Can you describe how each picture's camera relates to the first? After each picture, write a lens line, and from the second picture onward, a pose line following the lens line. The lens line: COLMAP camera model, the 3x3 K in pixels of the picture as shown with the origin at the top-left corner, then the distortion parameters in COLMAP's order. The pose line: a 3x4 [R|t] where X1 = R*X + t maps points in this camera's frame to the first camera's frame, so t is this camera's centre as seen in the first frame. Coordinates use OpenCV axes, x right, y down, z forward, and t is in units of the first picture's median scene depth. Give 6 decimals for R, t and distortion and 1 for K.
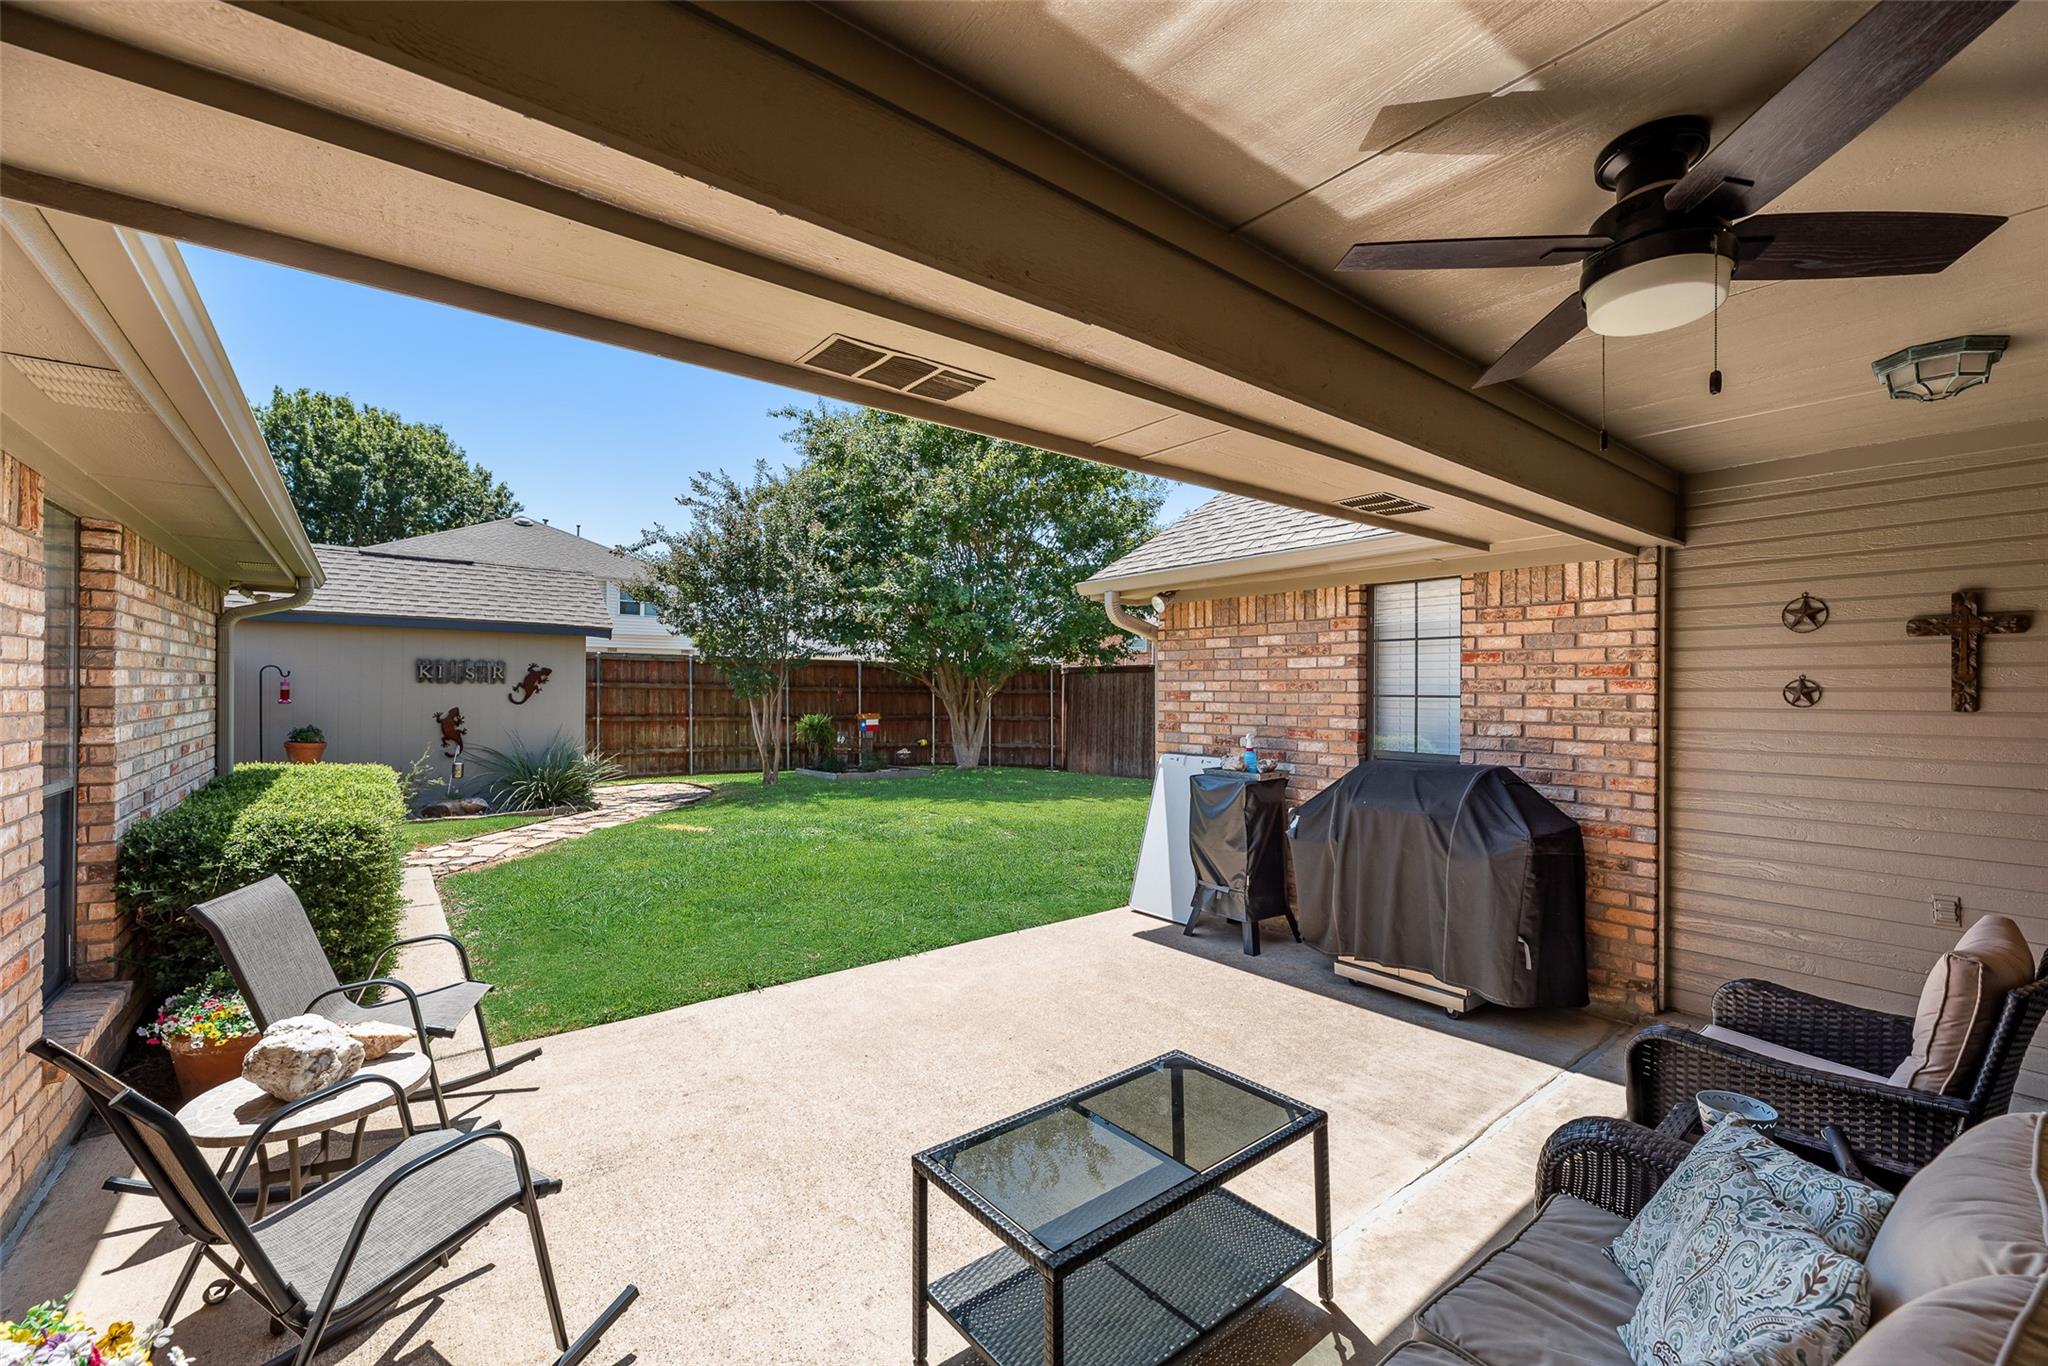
lens RADIAL K [[831.3, 0, 1022.9], [0, 831.3, 688.2], [0, 0, 1]] dist [0.001239, 0.000153]
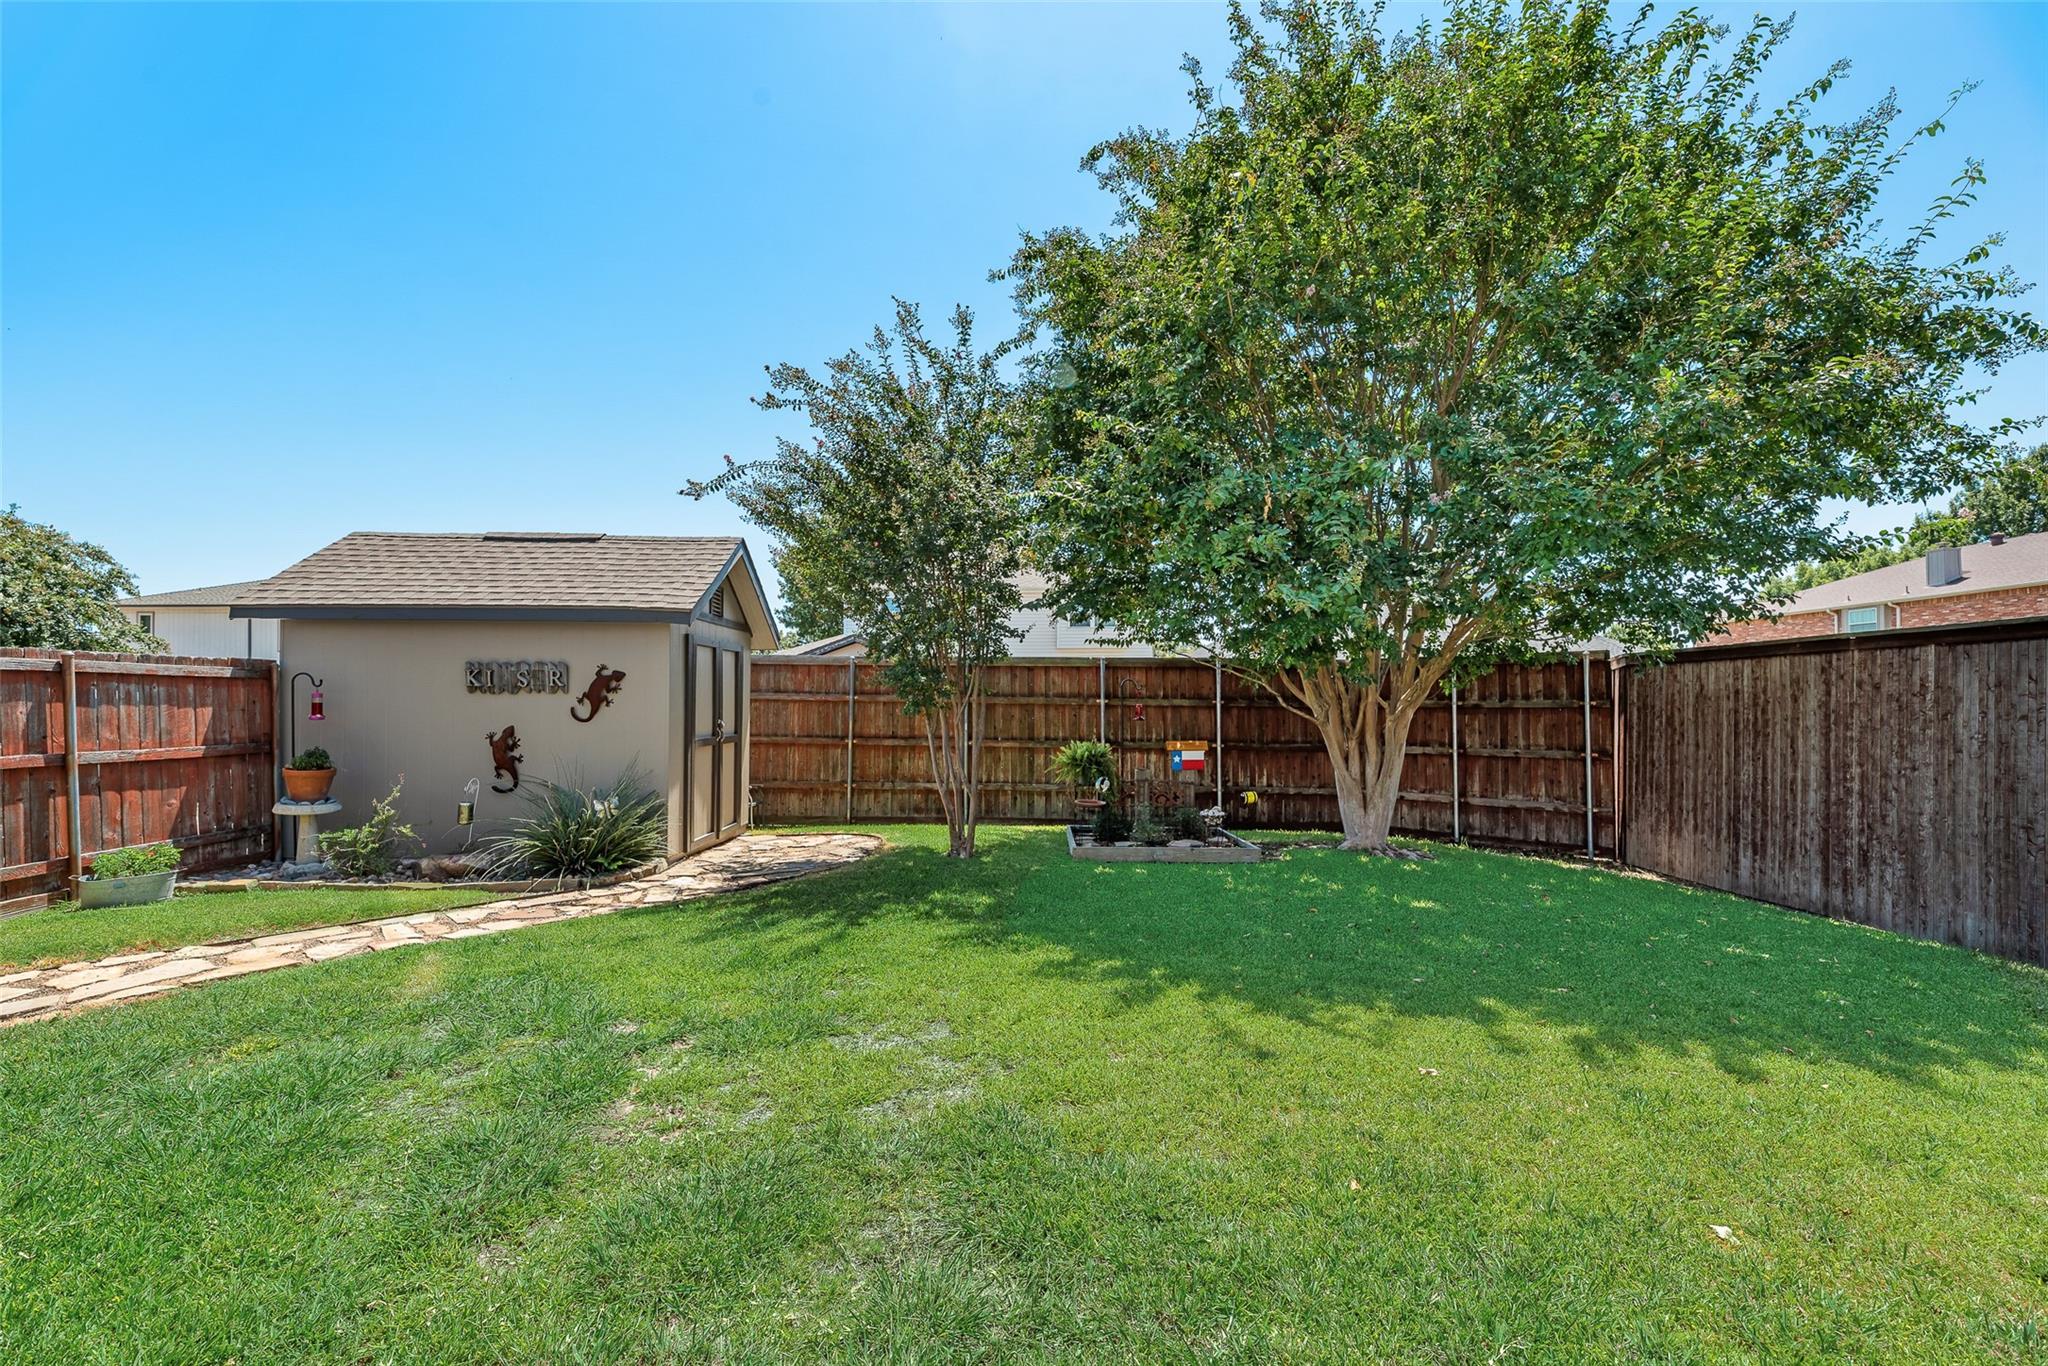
lens RADIAL K [[831.3, 0, 1031.6], [0, 831.3, 684.9], [0, 0, 1]] dist [0.001239, 0.000153]
pose [[0.789097, -0.023125, -0.613833, 0.095608], [0.005677, 0.999523, -0.030358, 0.007625], [0.614242, 0.020471, 0.788852, 0.456778]]
